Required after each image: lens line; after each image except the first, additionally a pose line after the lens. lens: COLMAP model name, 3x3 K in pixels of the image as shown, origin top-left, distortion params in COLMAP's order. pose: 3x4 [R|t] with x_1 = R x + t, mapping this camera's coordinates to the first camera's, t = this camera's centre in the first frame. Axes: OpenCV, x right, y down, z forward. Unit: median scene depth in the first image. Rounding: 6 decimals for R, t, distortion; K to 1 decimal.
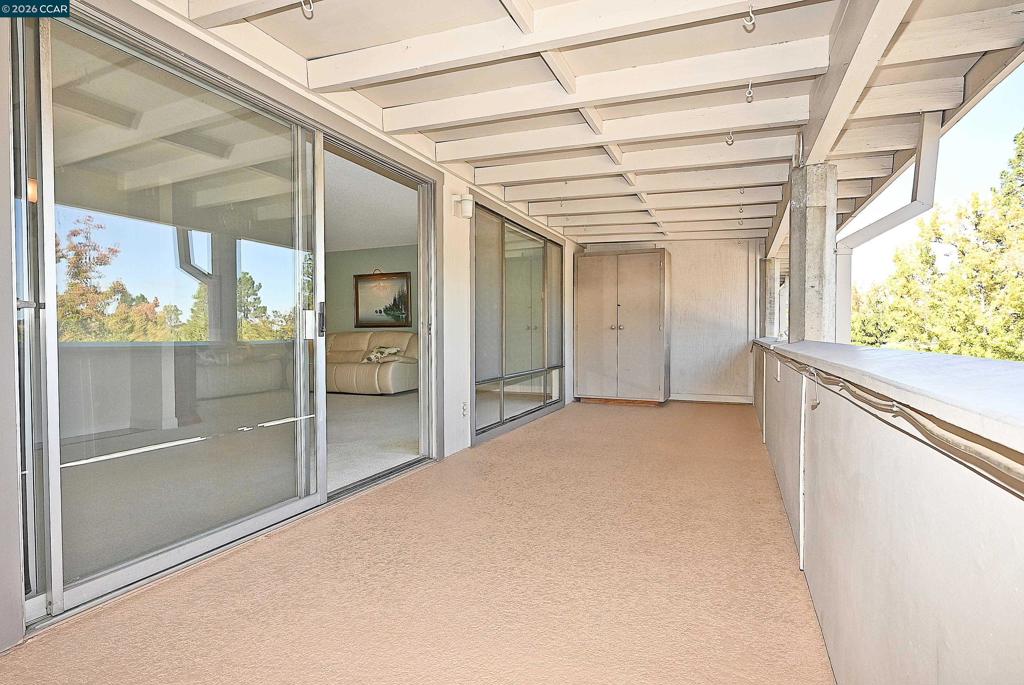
lens RADIAL K [[515.4, 0, 508.9], [0, 515.4, 343.9], [0, 0, 1]] dist [-0.002243, -0.000758]
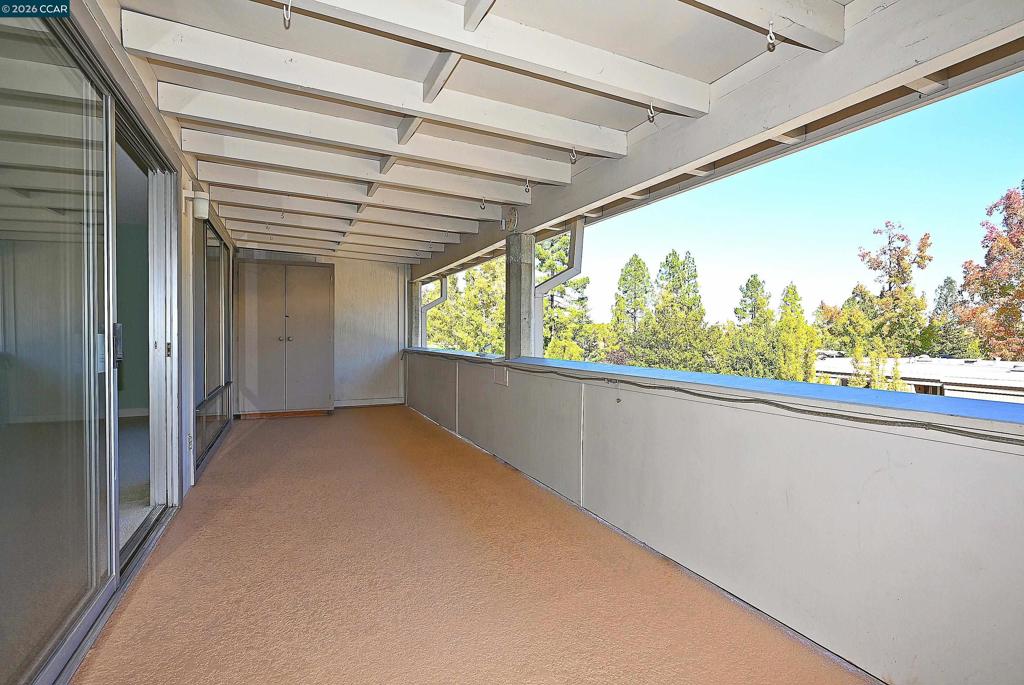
lens RADIAL K [[515.4, 0, 508.9], [0, 515.4, 343.9], [0, 0, 1]] dist [-0.002243, -0.000758]
pose [[0.682415, -0.008677, 0.730913, -0.217307], [0.011306, 0.999935, 0.001315, -0.019186], [-0.730877, 0.007366, 0.682469, 0.023810]]
